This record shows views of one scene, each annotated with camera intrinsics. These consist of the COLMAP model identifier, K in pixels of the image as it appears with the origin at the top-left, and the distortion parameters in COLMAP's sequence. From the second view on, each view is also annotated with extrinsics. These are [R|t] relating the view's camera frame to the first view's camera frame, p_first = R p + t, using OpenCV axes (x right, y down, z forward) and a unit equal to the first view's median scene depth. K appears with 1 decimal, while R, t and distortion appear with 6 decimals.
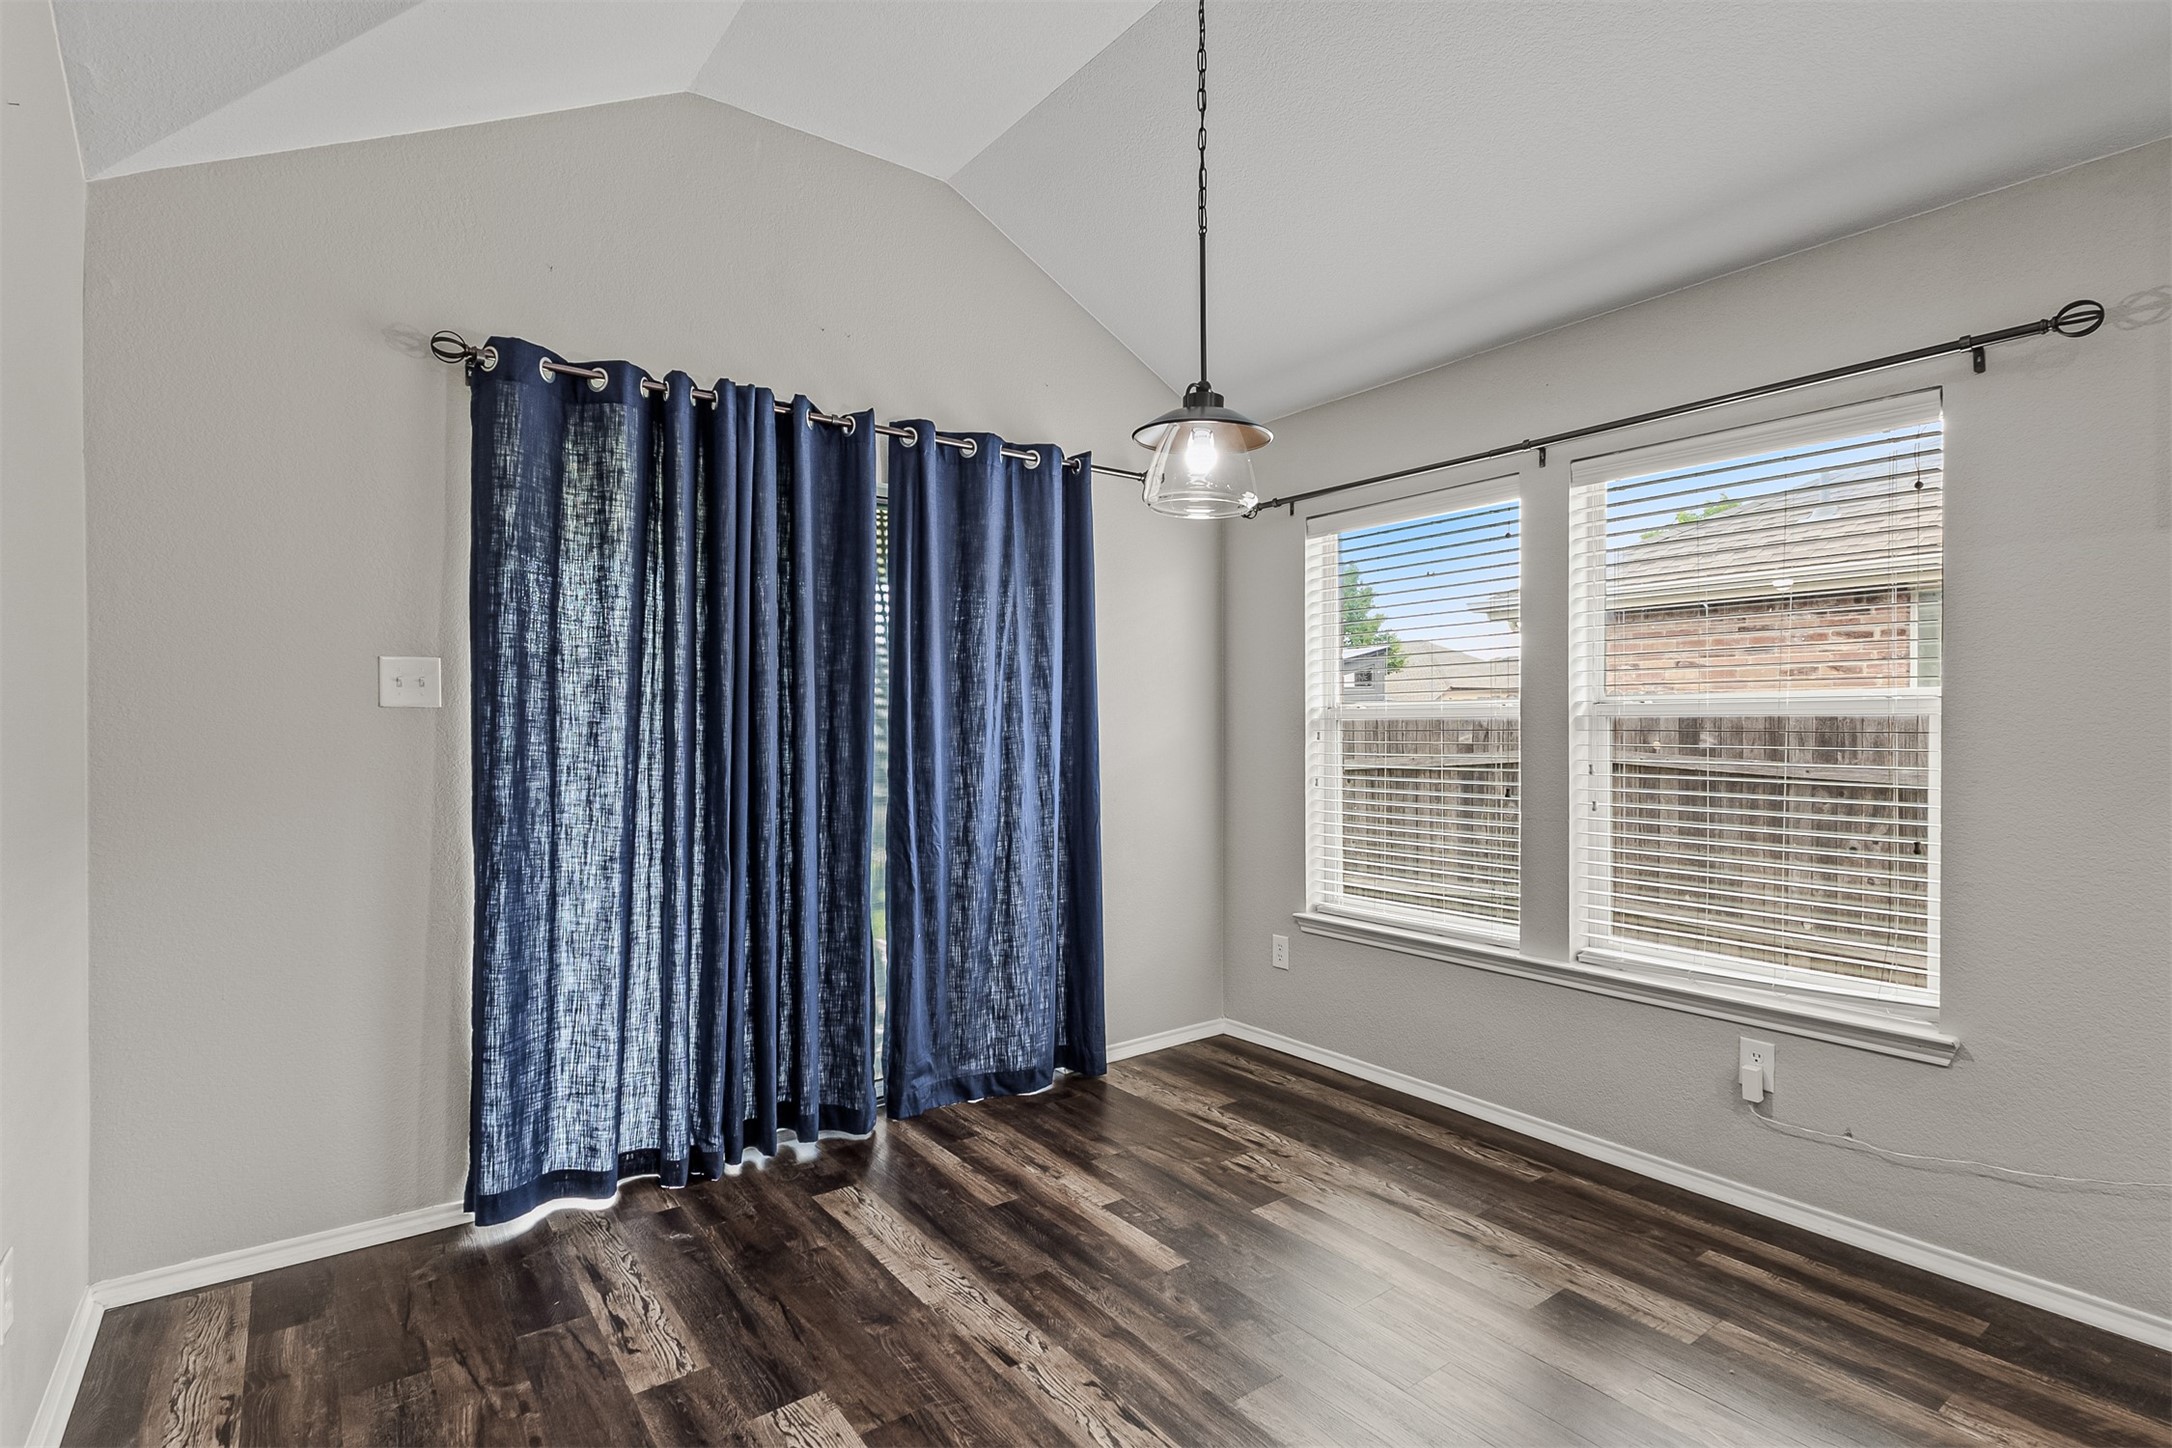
lens RADIAL K [[1039.0, 0, 1074.5], [0, 1039.0, 741.3], [0, 0, 1]] dist [0.009448, -0.002193]
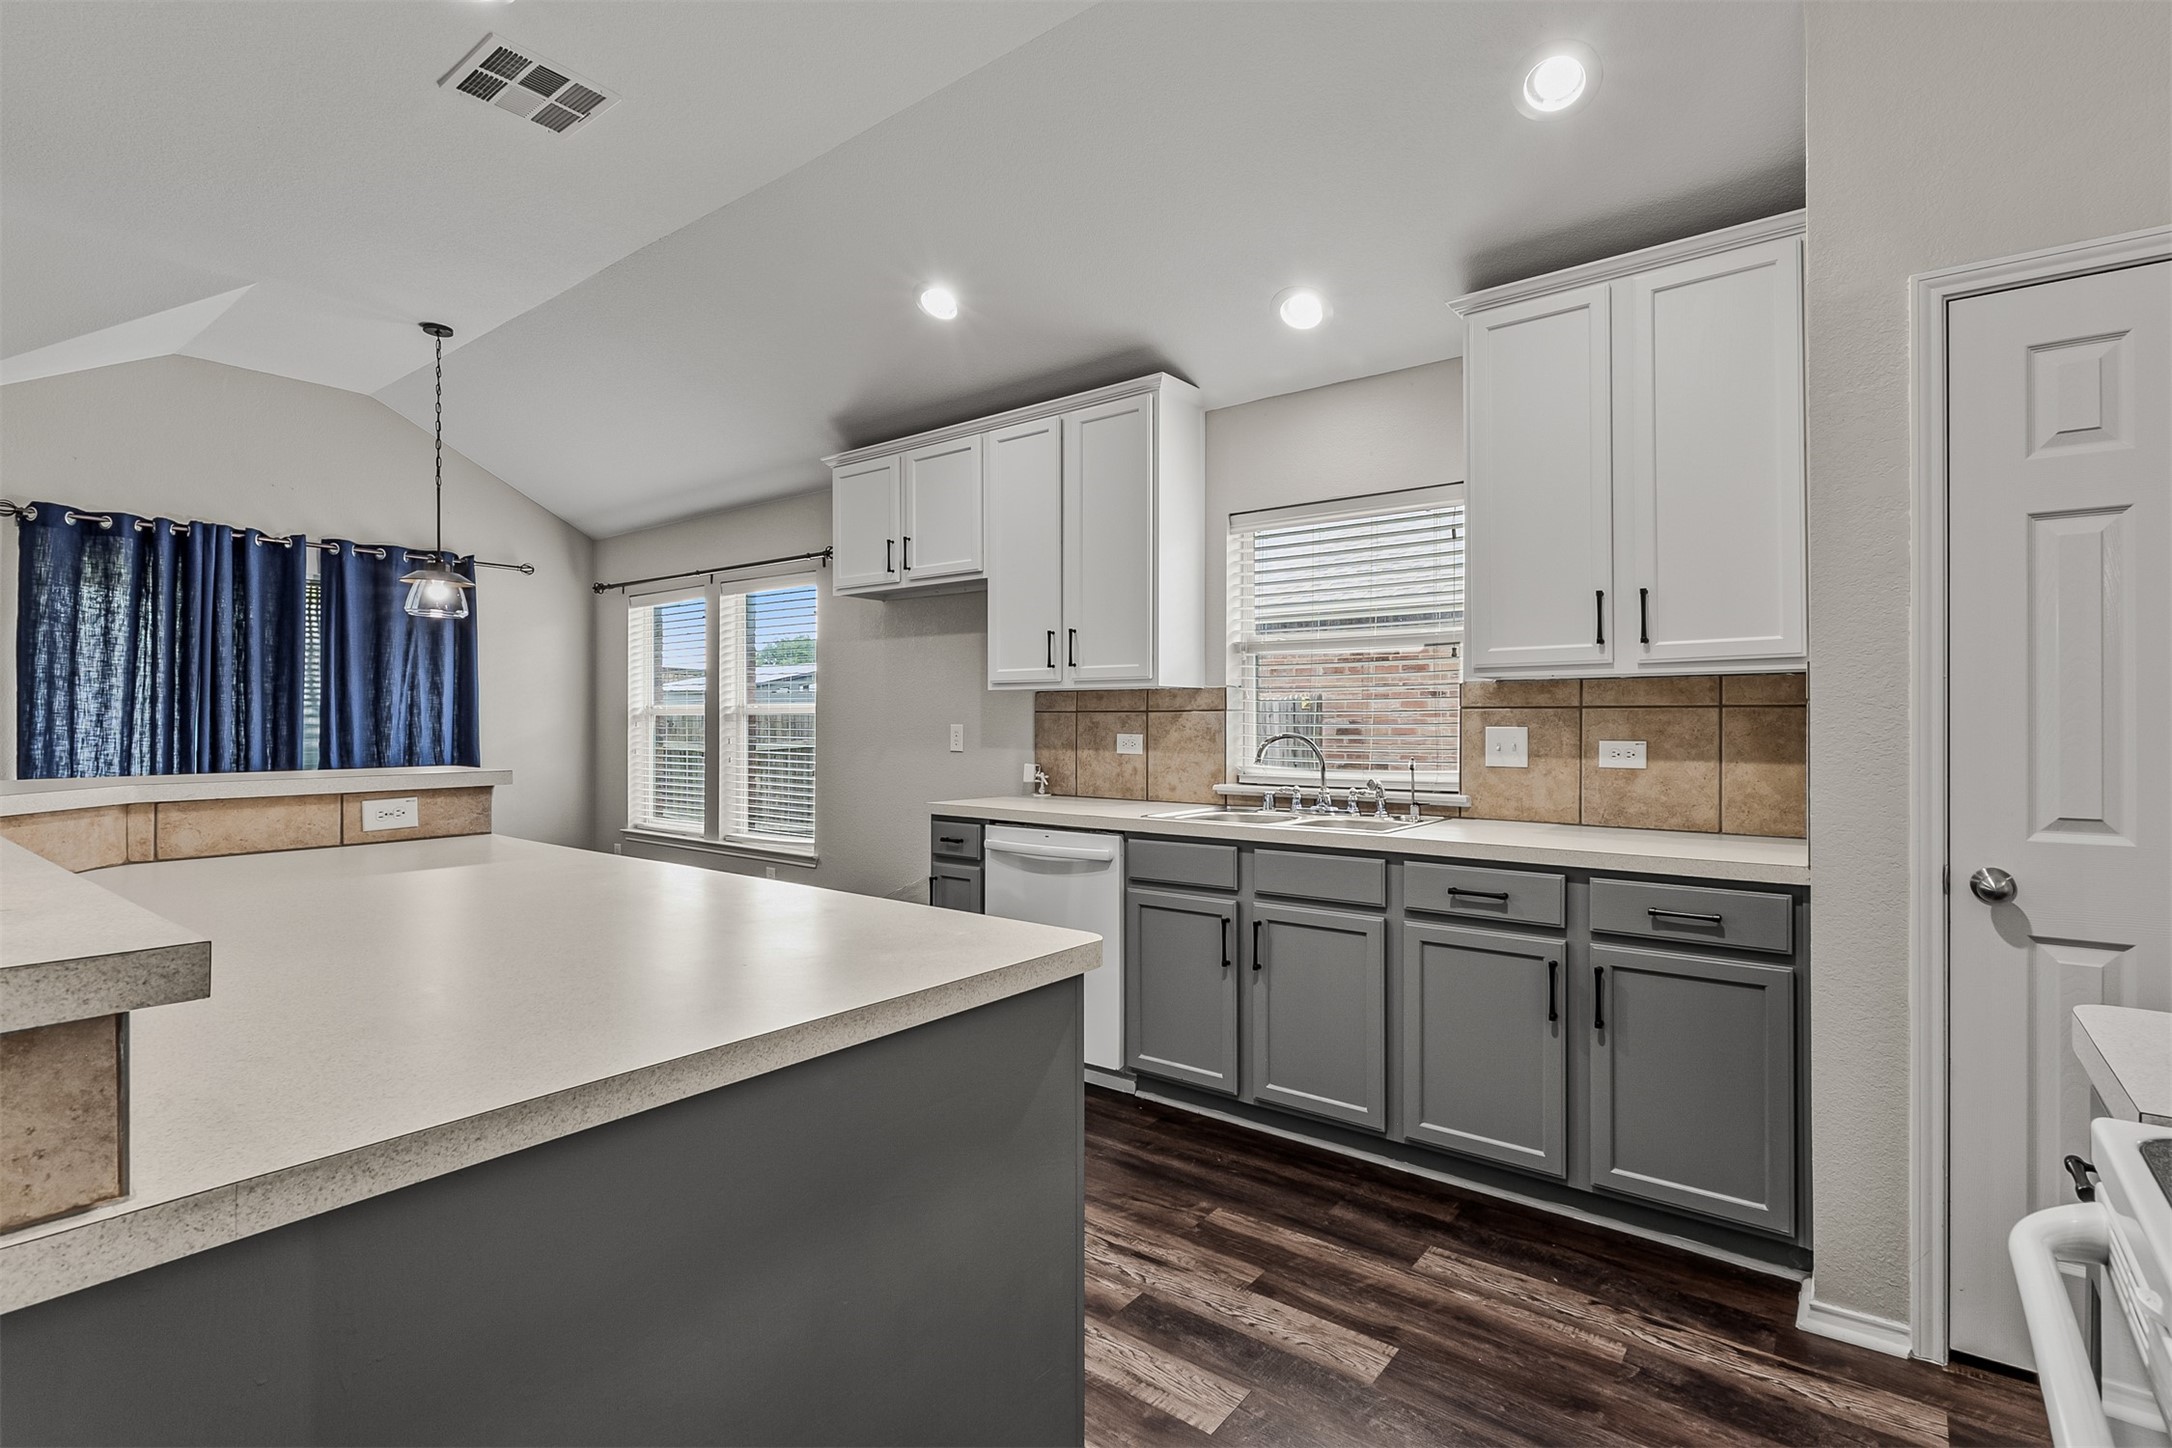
lens RADIAL K [[1039.0, 0, 1068.1], [0, 1039.0, 721.5], [0, 0, 1]] dist [0.009448, -0.002193]
pose [[0.965110, 0.003949, 0.261817, 0.591353], [-0.000760, 0.999924, -0.012280, 0.013334], [-0.261845, 0.011653, 0.965040, -1.027298]]
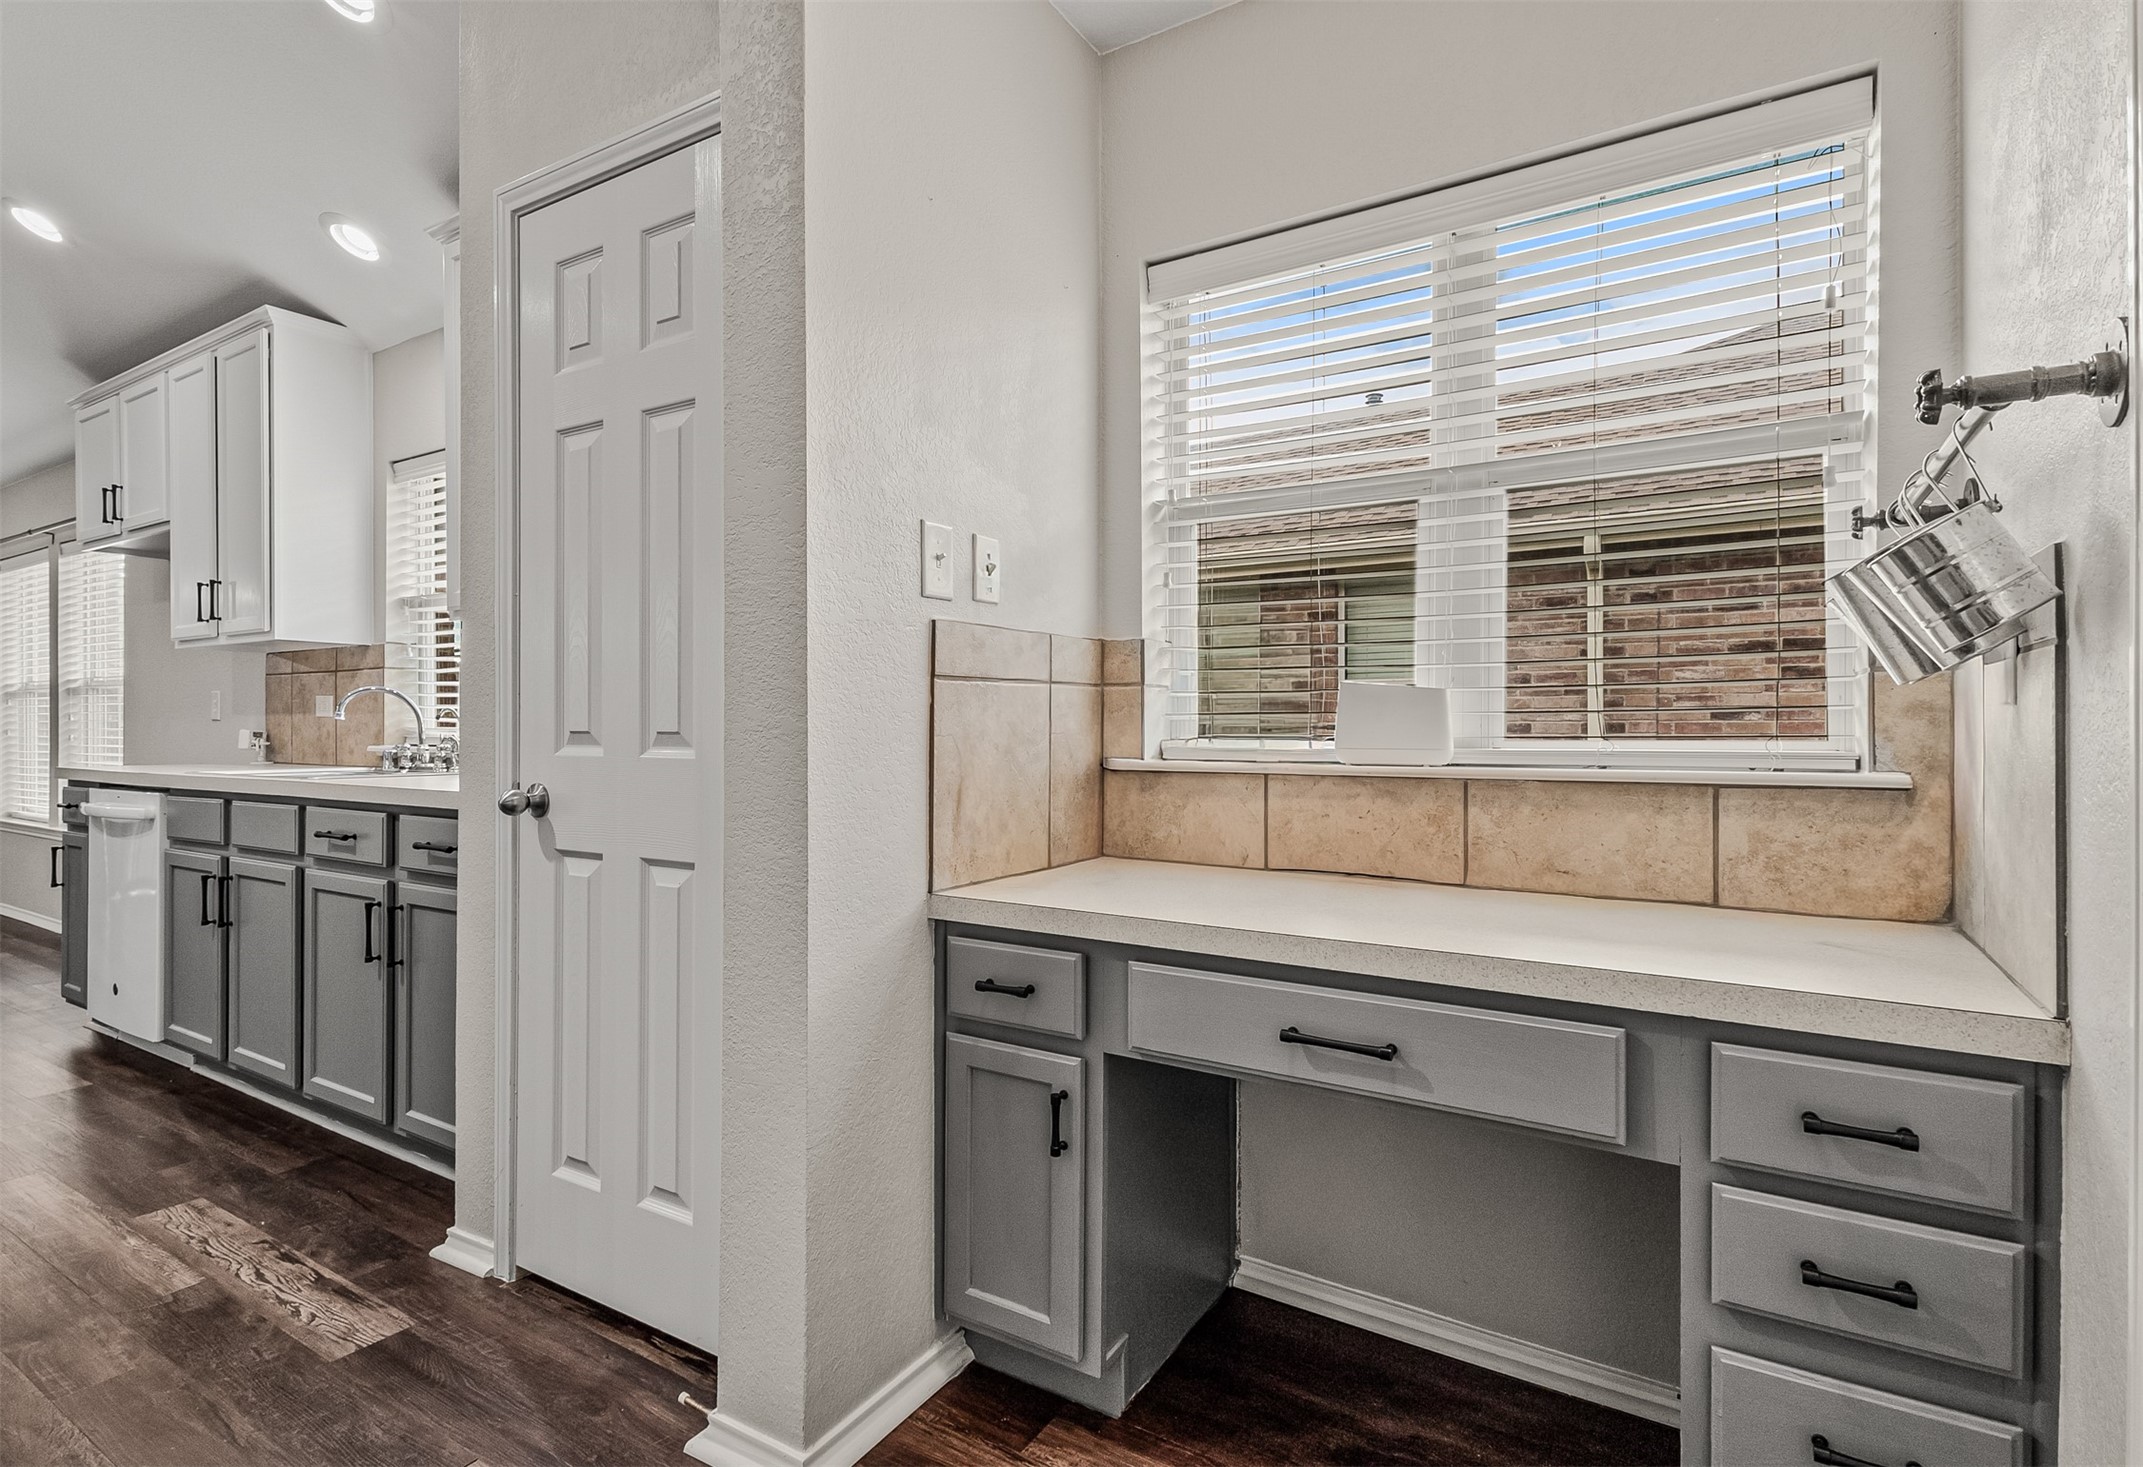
lens RADIAL K [[1058.5, 0, 1042.7], [0, 1058.5, 734.3], [0, 0, 1]] dist [0.008720, -0.002975]
pose [[0.930268, 0.007743, 0.366799, 1.355349], [-0.003085, 0.999907, -0.013284, 0.073913], [-0.366867, 0.011226, 0.930206, -1.279476]]
